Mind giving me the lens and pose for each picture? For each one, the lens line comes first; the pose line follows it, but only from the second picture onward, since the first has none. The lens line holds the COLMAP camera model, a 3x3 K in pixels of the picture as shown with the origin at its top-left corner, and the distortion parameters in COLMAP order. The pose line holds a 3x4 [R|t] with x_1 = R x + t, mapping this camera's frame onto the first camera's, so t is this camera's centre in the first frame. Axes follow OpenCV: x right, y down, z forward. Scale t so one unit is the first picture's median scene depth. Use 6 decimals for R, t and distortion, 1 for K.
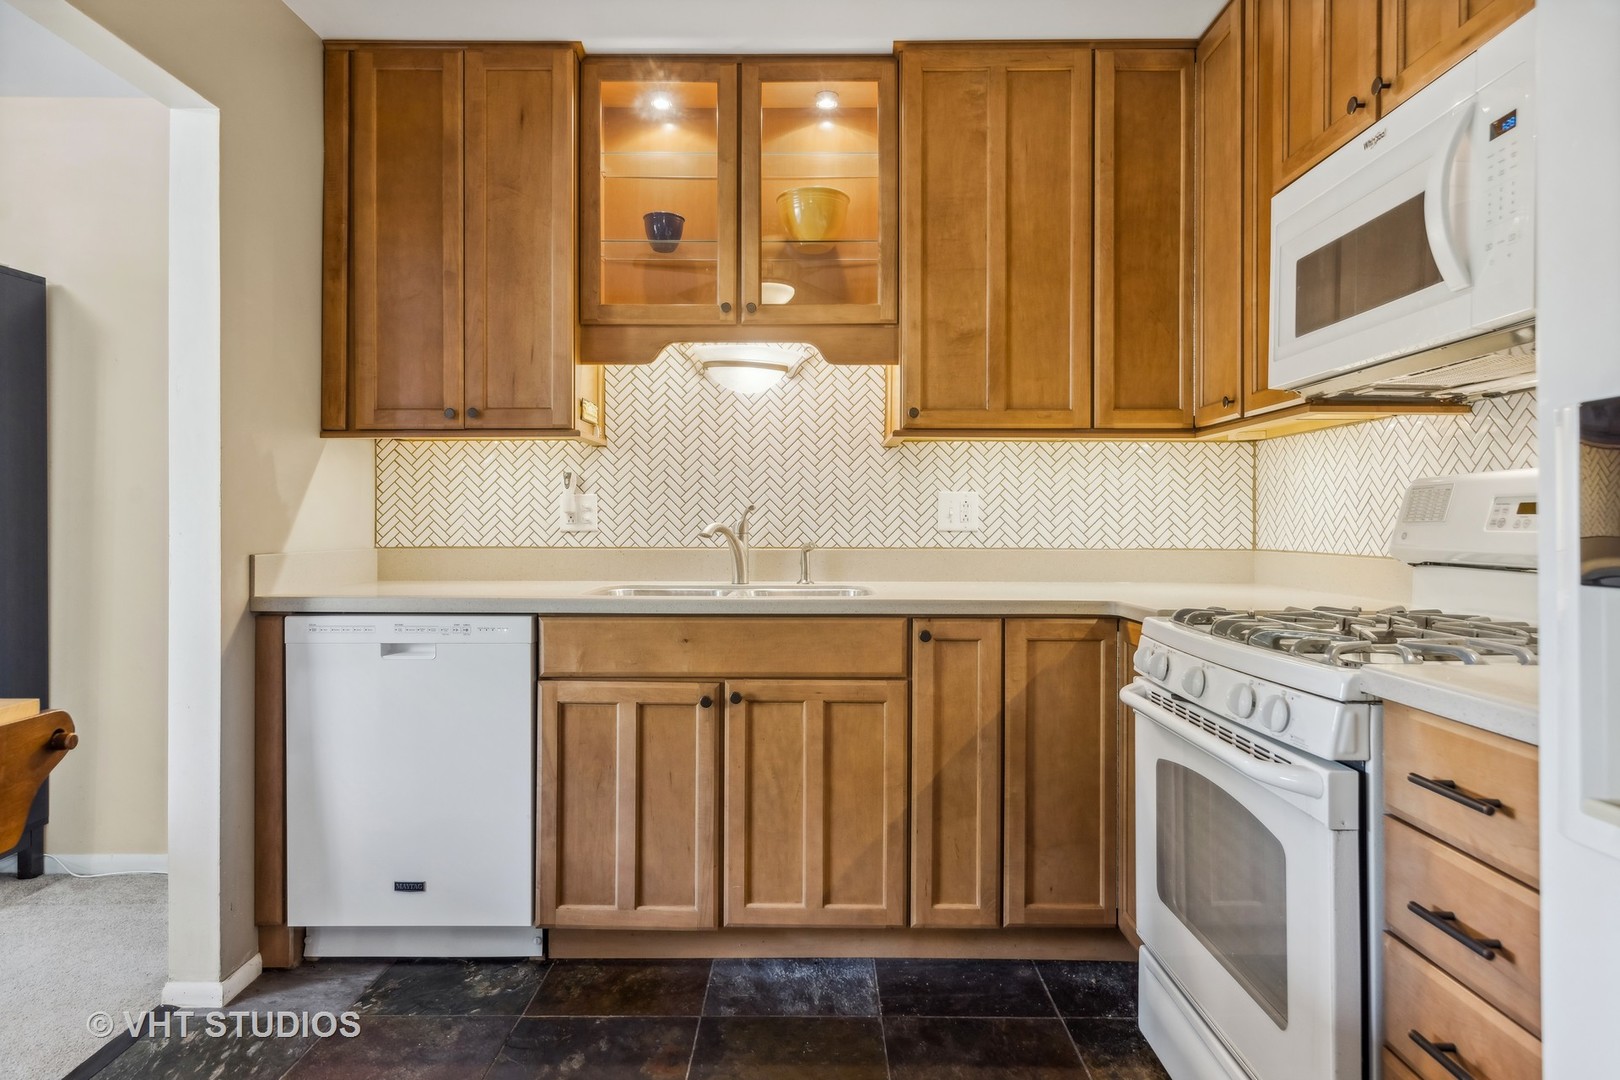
lens RADIAL K [[942.2, 0, 816.5], [0, 942.2, 515.9], [0, 0, 1]] dist [0.005820, 0.000479]
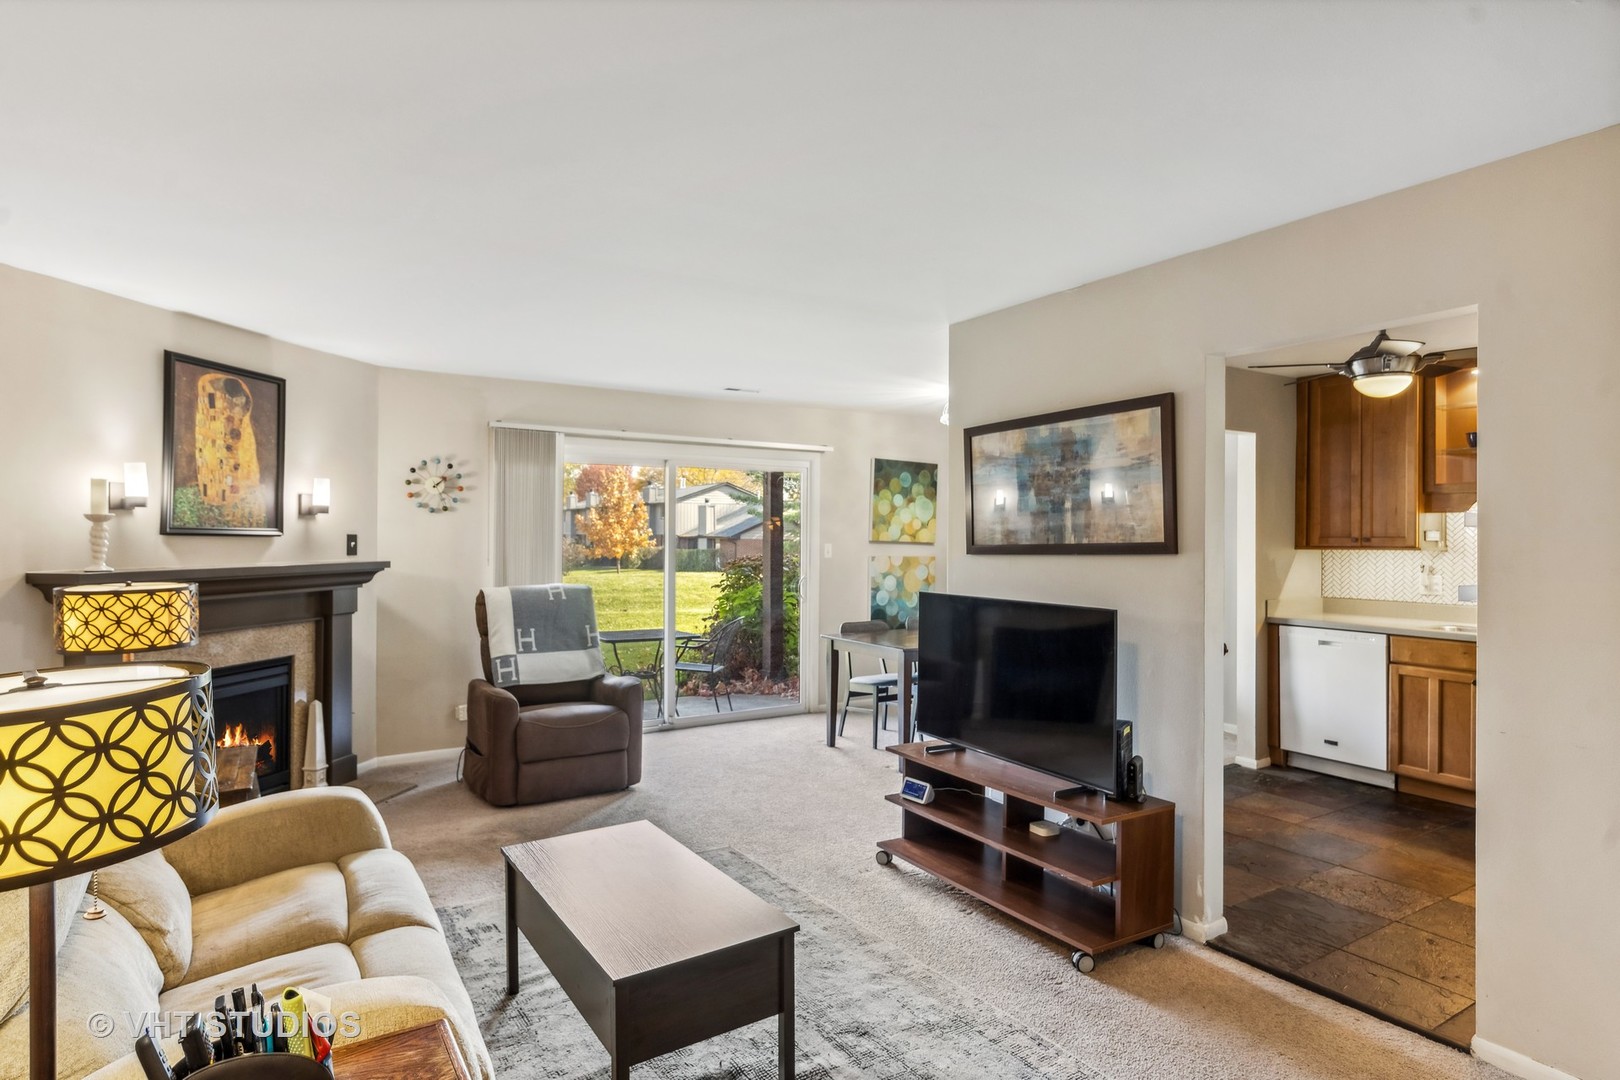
lens RADIAL K [[883.9, 0, 809.1], [0, 883.9, 538.0], [0, 0, 1]] dist [0.007629, 0.001451]
pose [[0.539382, 0.003501, -0.842054, 0.721766], [-0.000339, 0.999992, 0.003940, -0.130776], [0.842061, -0.001840, 0.539379, -1.283118]]
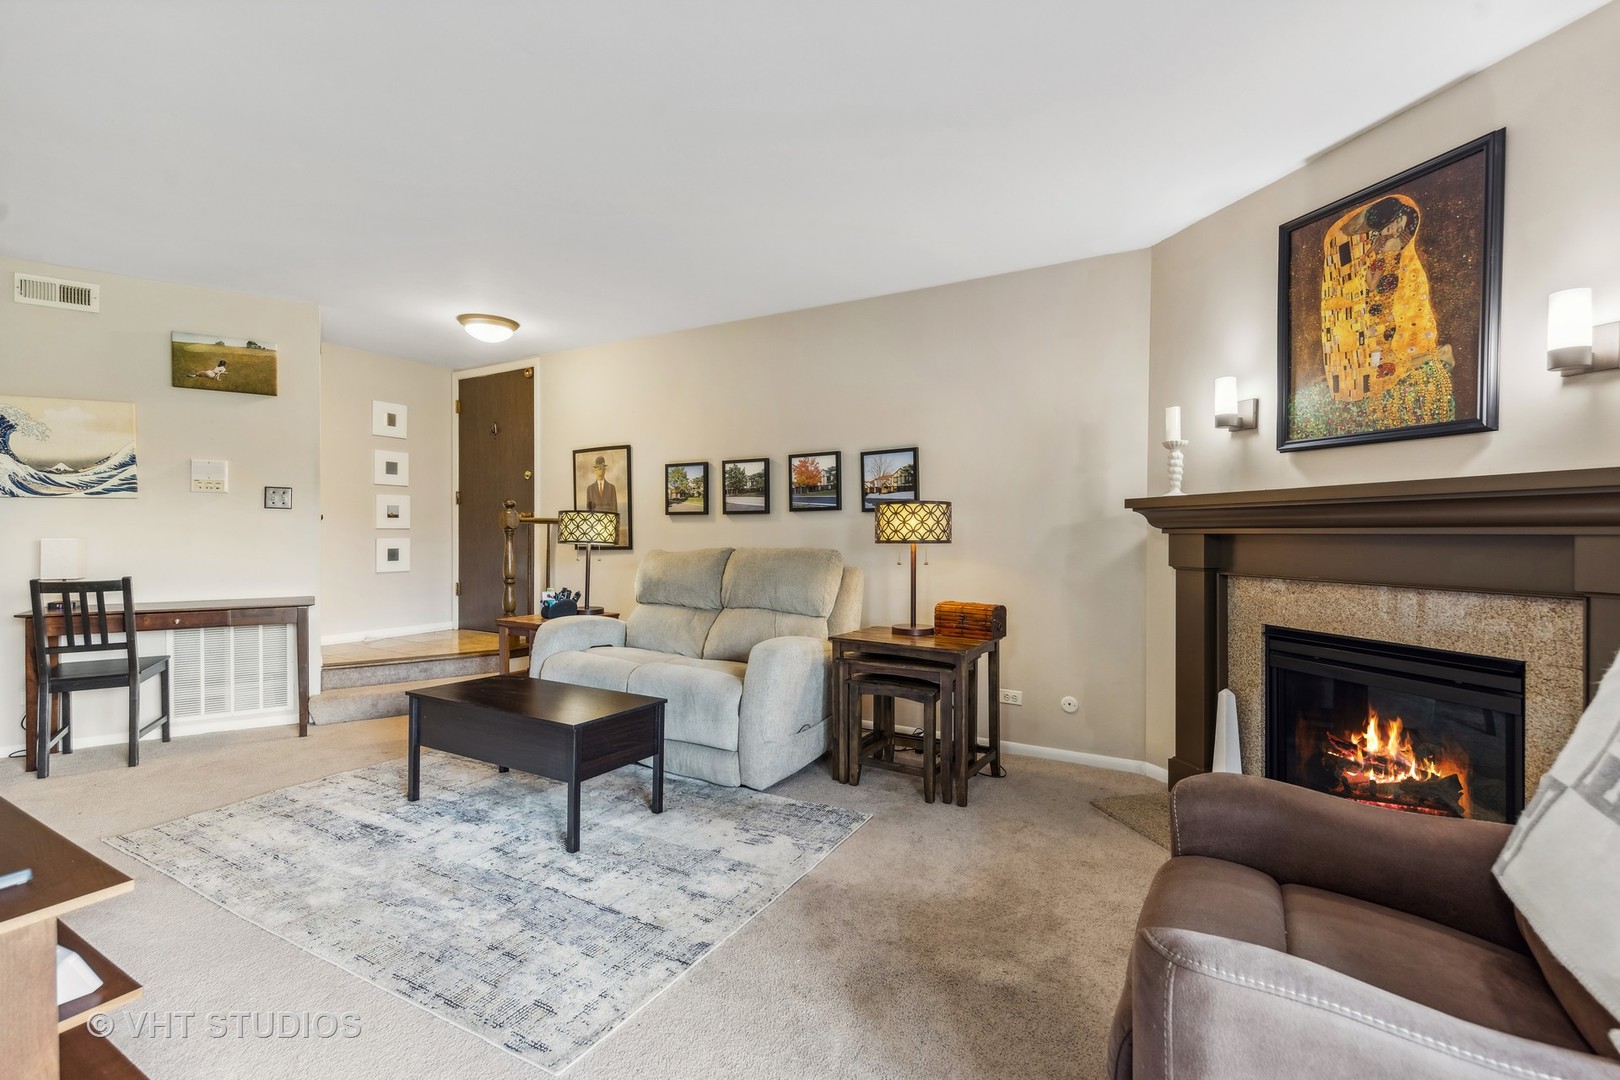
lens RADIAL K [[728.1, 0, 807.8], [0, 728.1, 534.3], [0, 0, 1]] dist [0.010323, 0.000216]
pose [[-0.860933, -0.004736, 0.508697, -1.262908], [-0.005350, 0.999986, 0.000255, -0.001962], [-0.508691, -0.002502, -0.860946, -0.079257]]
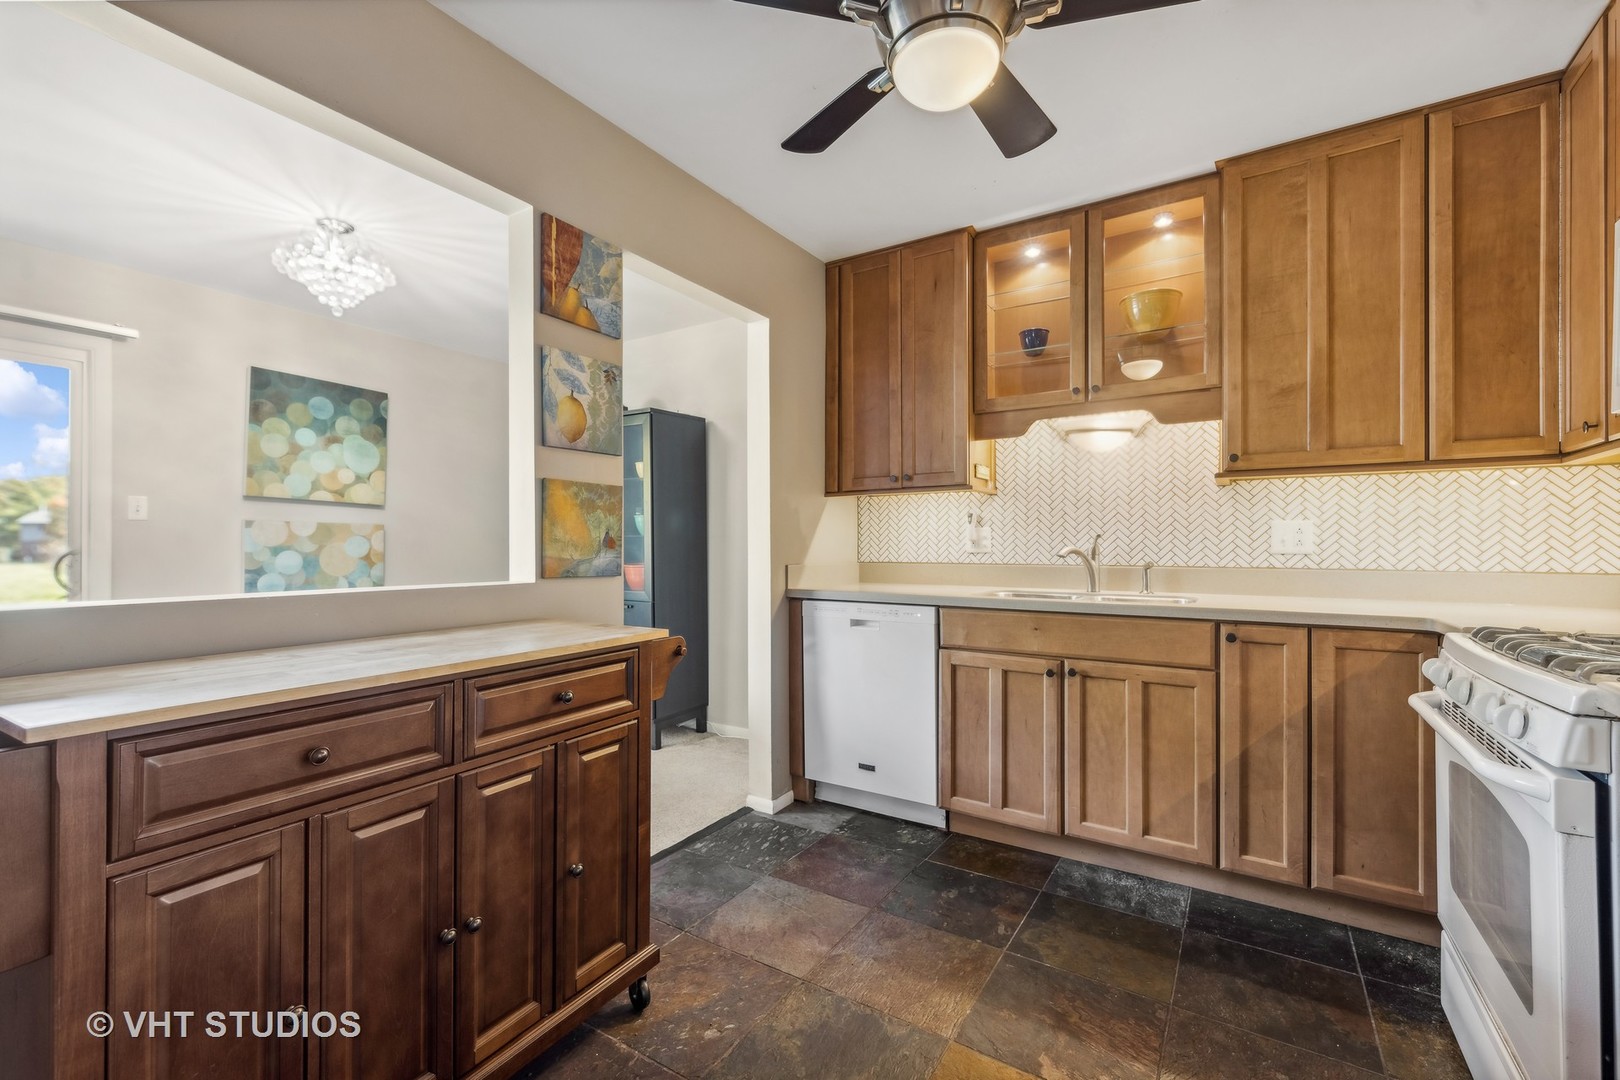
lens RADIAL K [[685.9, 0, 812.2], [0, 685.9, 542.7], [0, 0, 1]] dist [0.003172, -0.000371]
pose [[0.844200, -0.003507, -0.536017, 0.128182], [0.004093, 0.999992, -0.000097, -0.000577], [0.536013, -0.002112, 0.844207, -0.061369]]
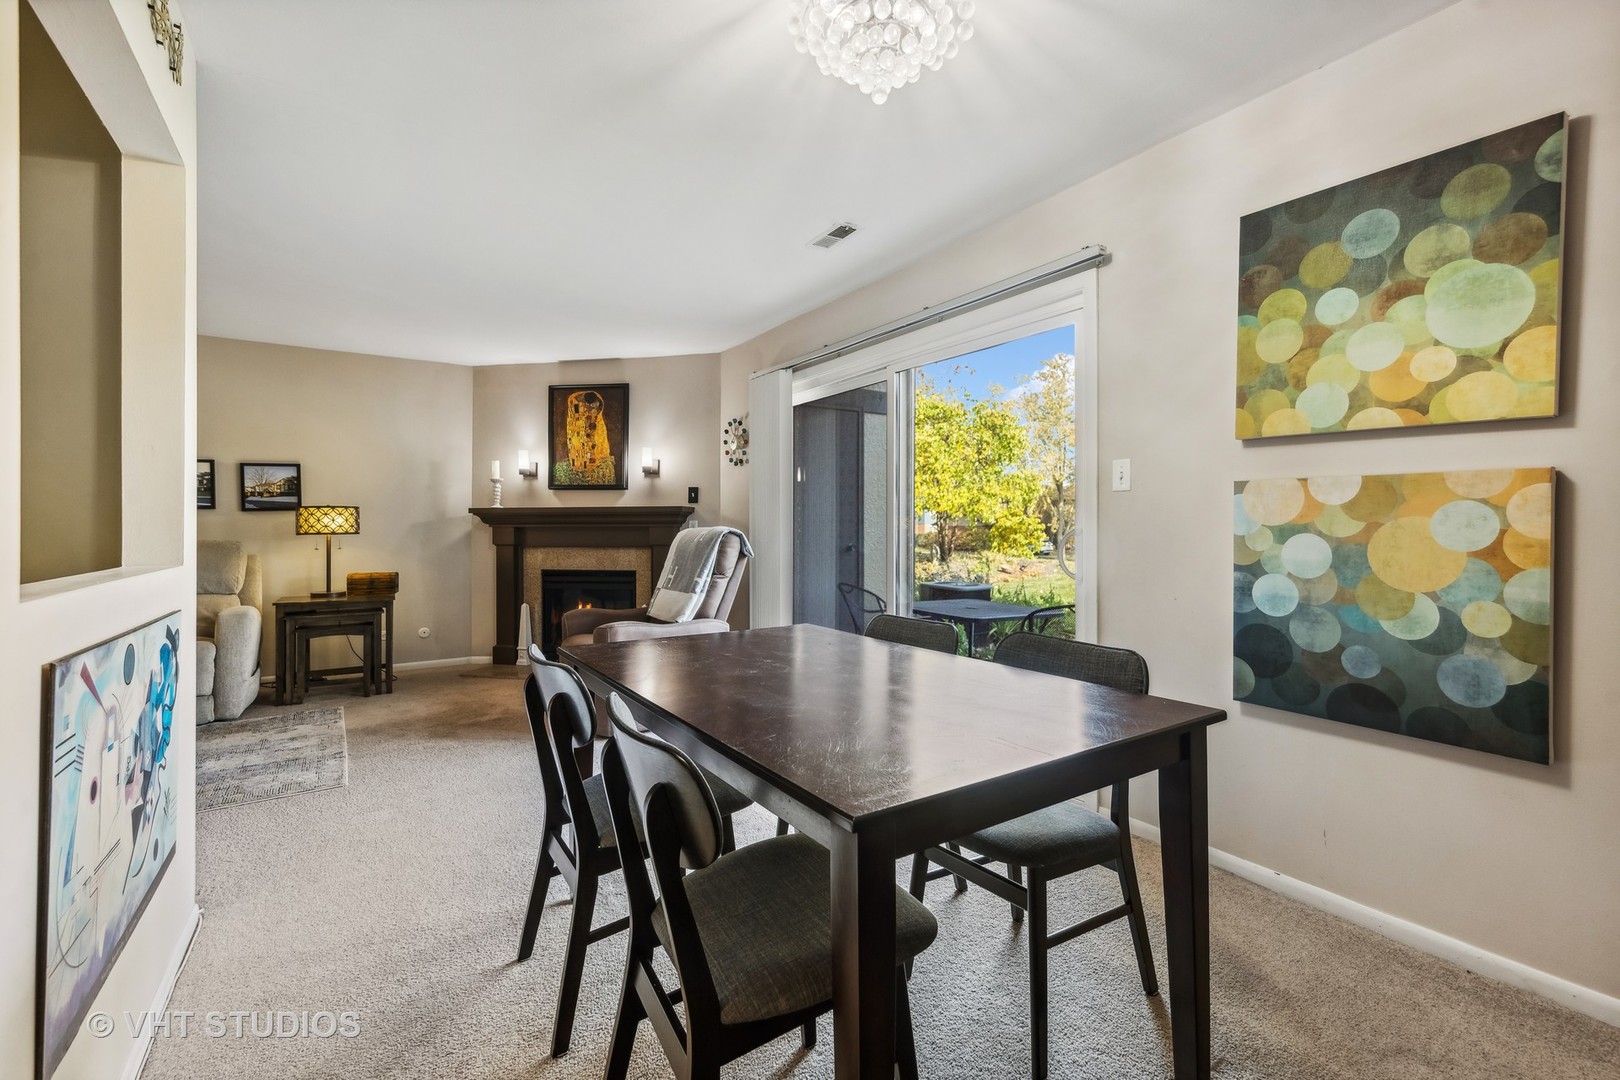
lens RADIAL K [[696.1, 0, 811.7], [0, 696.1, 527.7], [0, 0, 1]] dist [0.009326, -0.000272]
pose [[-0.834404, 0.001571, -0.551151, -0.768373], [0.003662, 0.999990, -0.002694, 0.005644], [0.551141, -0.004266, -0.834401, 1.000953]]
